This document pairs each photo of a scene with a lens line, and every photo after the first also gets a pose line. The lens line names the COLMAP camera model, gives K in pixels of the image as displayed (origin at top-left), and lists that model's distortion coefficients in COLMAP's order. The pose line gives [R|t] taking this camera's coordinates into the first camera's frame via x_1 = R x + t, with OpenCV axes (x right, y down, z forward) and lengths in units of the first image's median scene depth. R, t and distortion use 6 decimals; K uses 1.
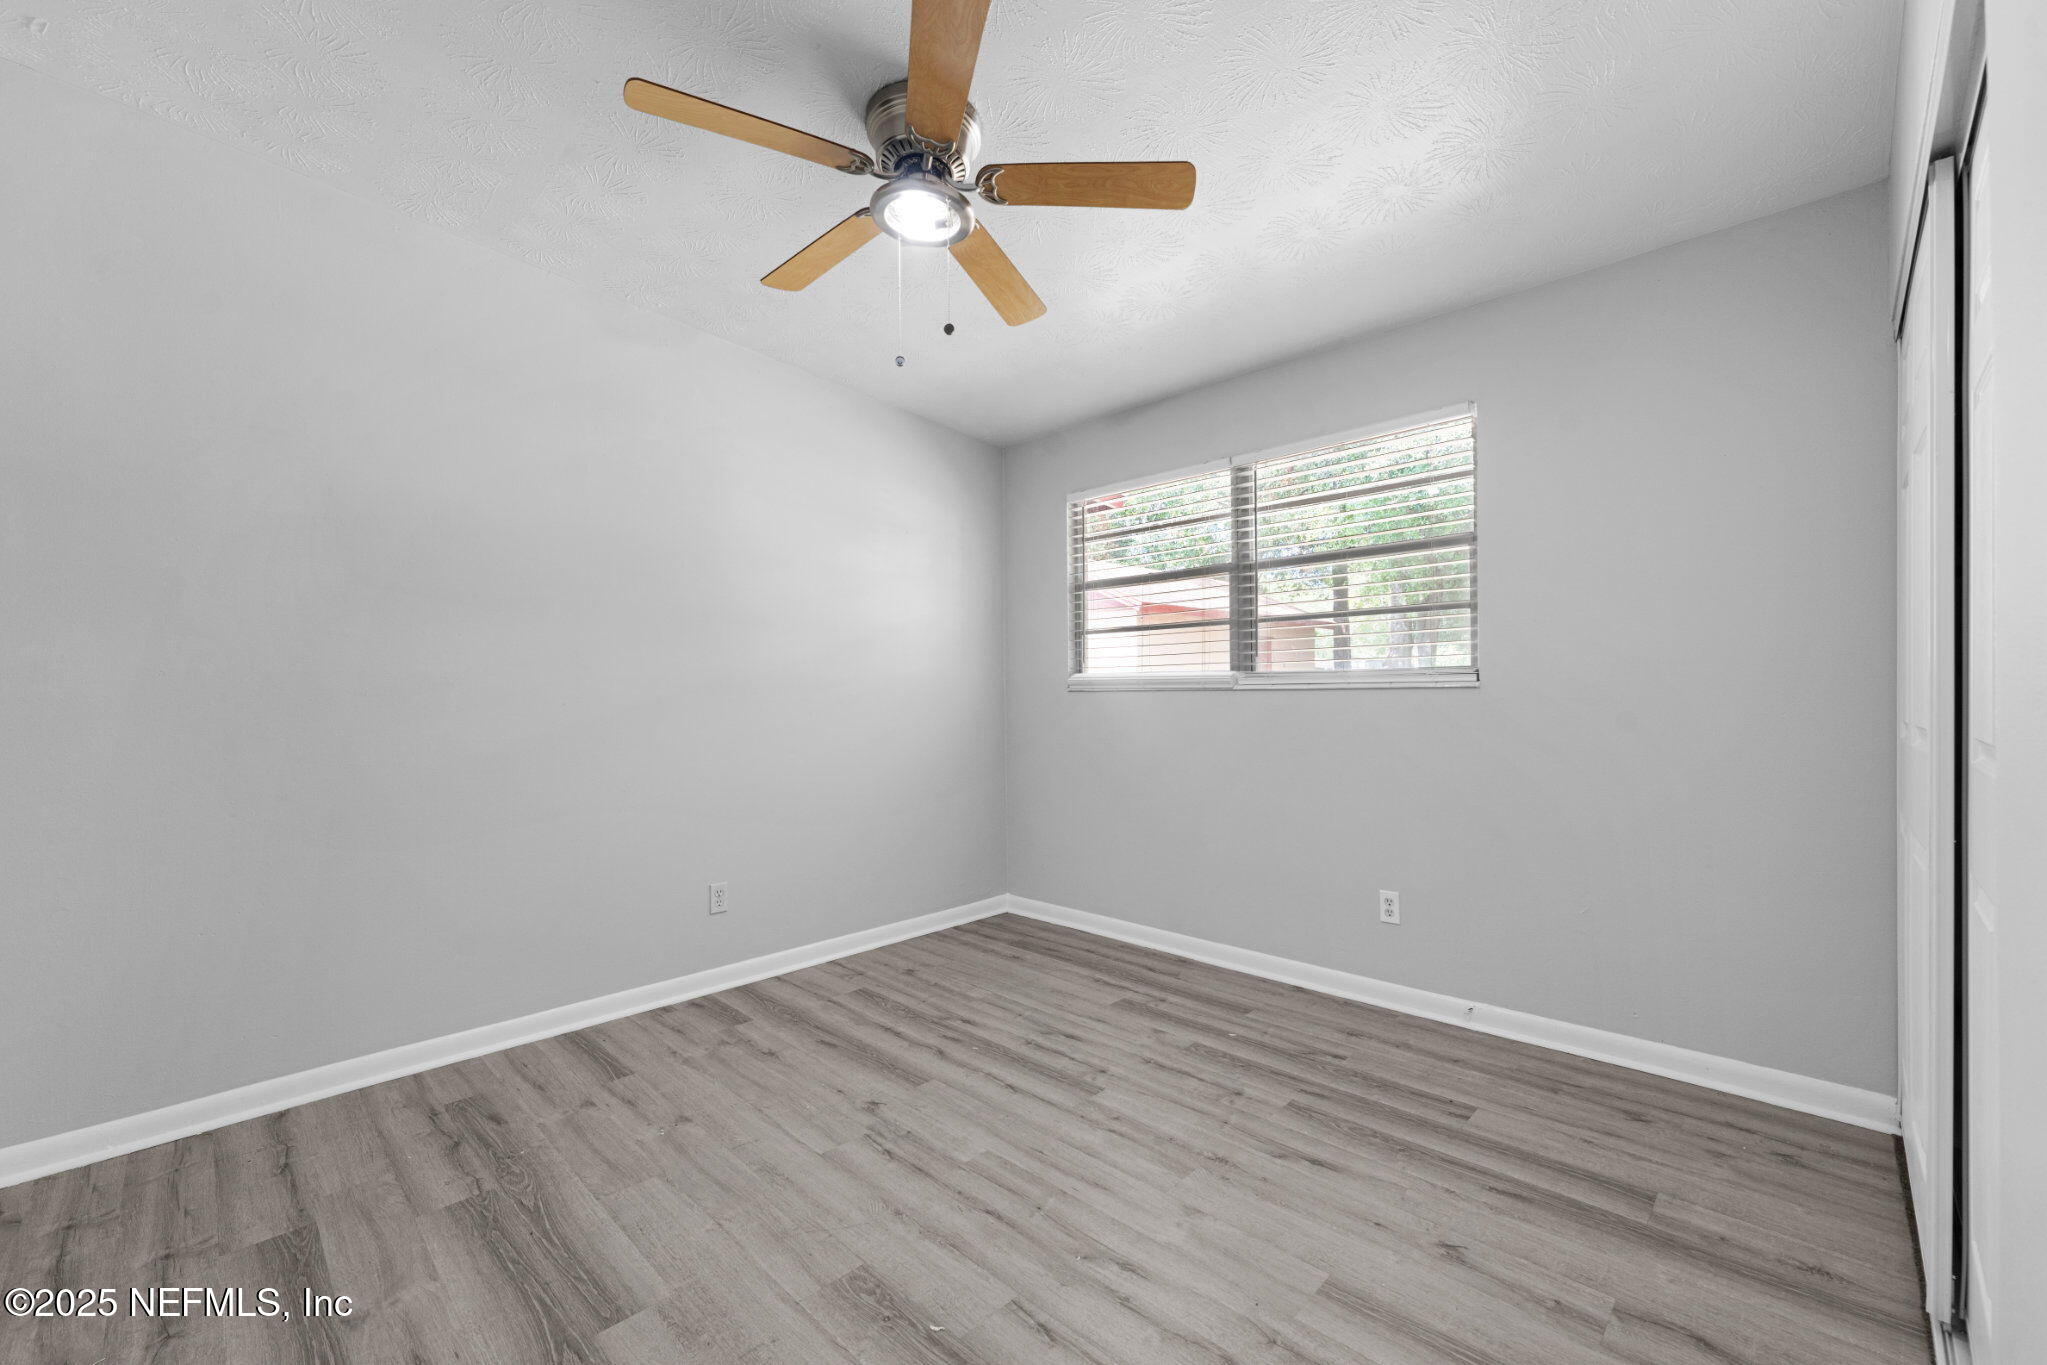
lens RADIAL K [[856.3, 0, 1019.8], [0, 856.3, 681.1], [0, 0, 1]] dist [-0.004791, 0.002693]
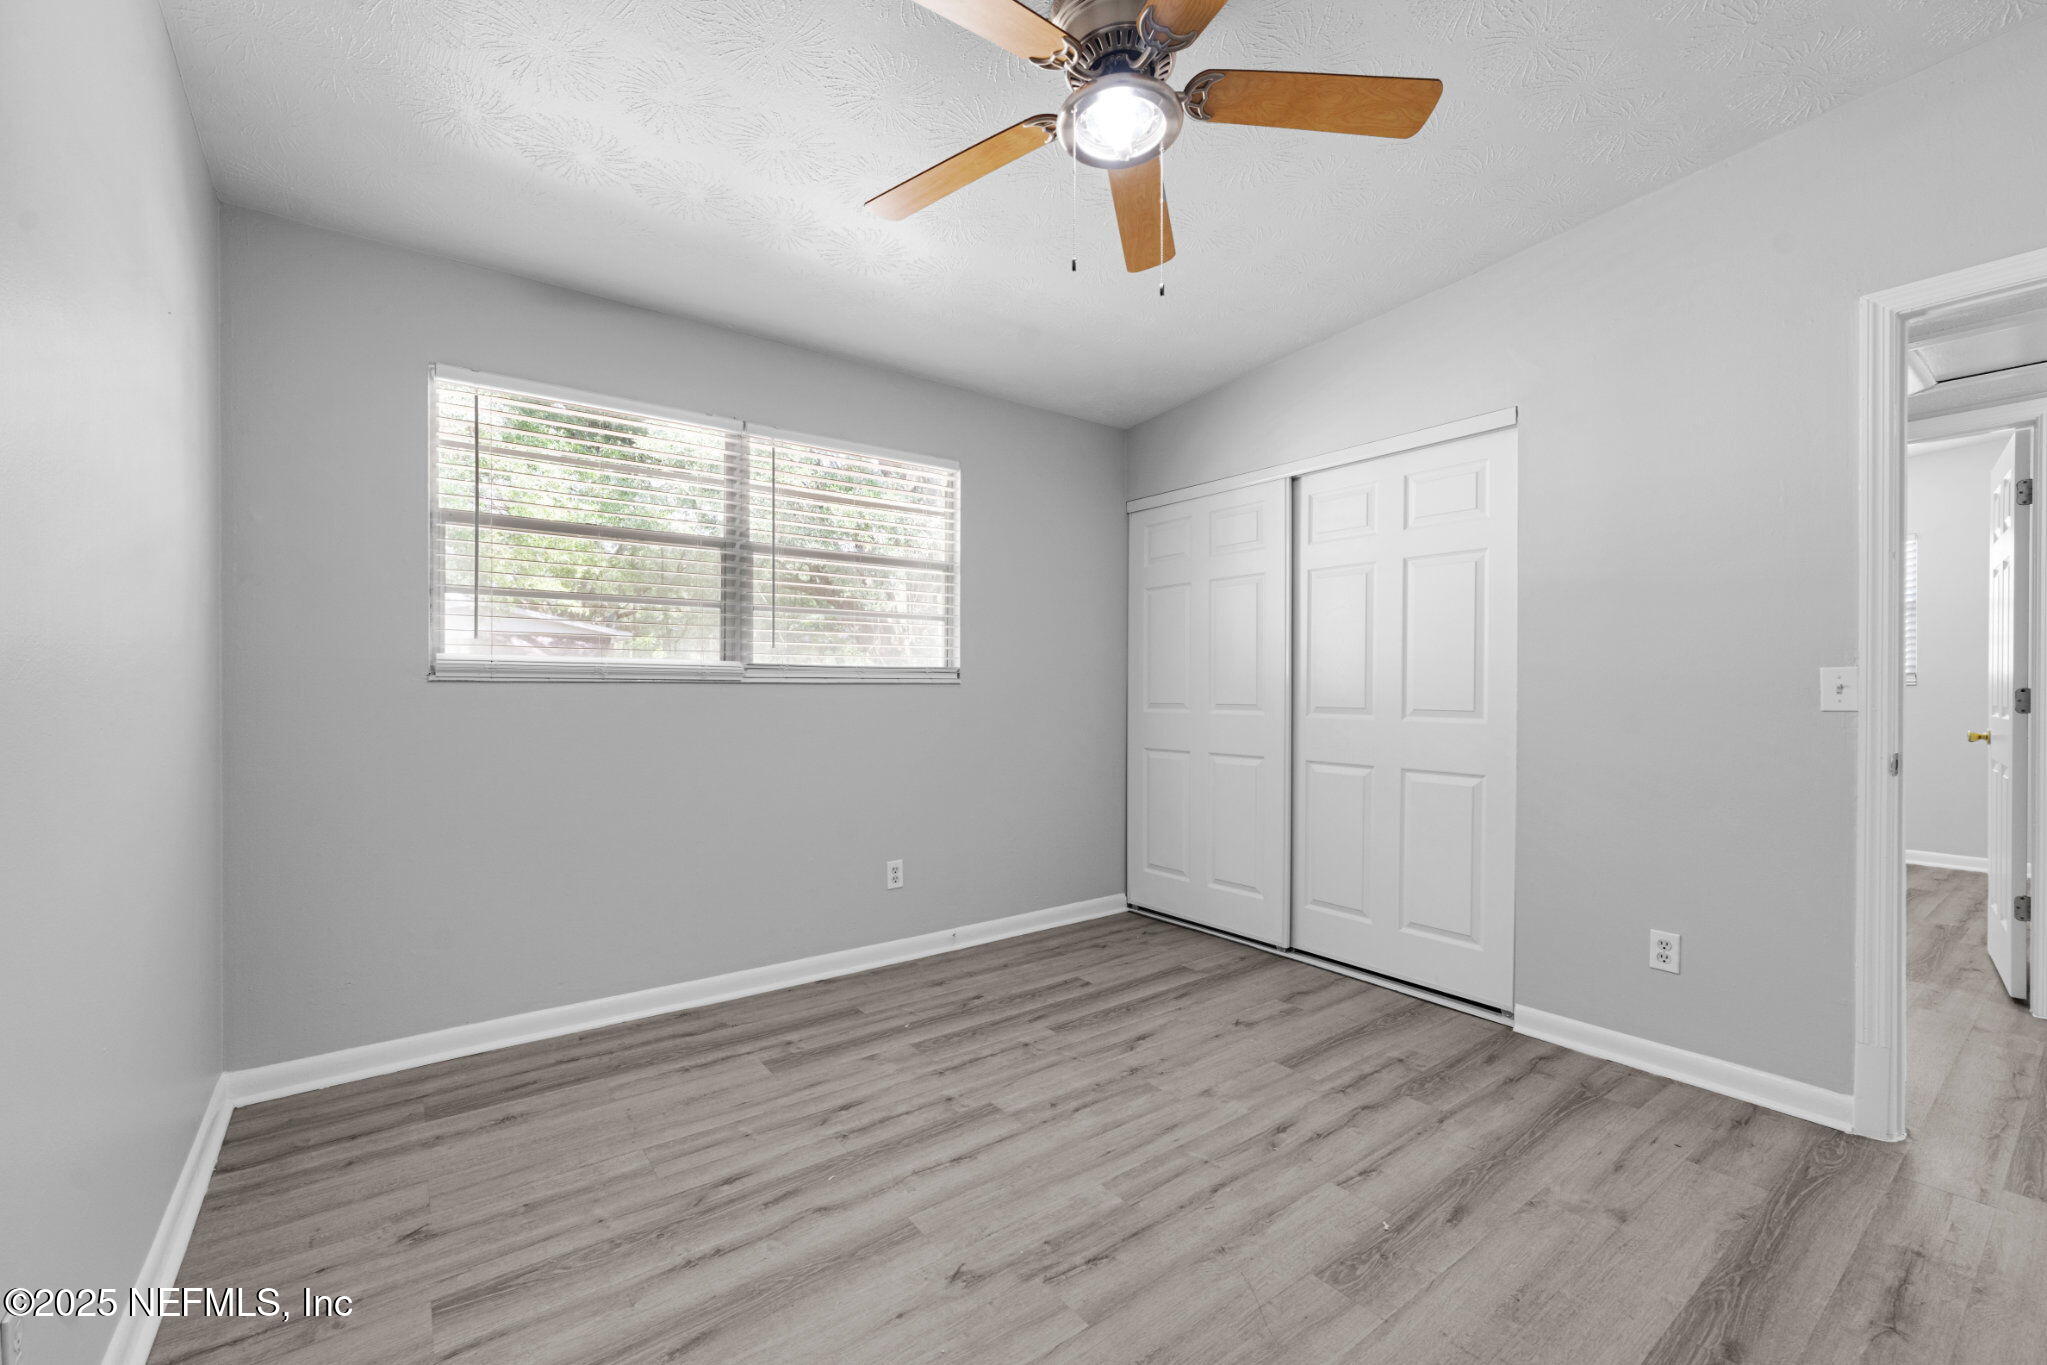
lens RADIAL K [[856.3, 0, 1006.0], [0, 856.3, 676.5], [0, 0, 1]] dist [-0.004791, 0.002693]
pose [[0.133299, 0.021749, 0.990837, -0.783824], [-0.018506, 0.999639, -0.019452, 0.021713], [-0.990903, -0.015744, 0.133653, 0.800163]]
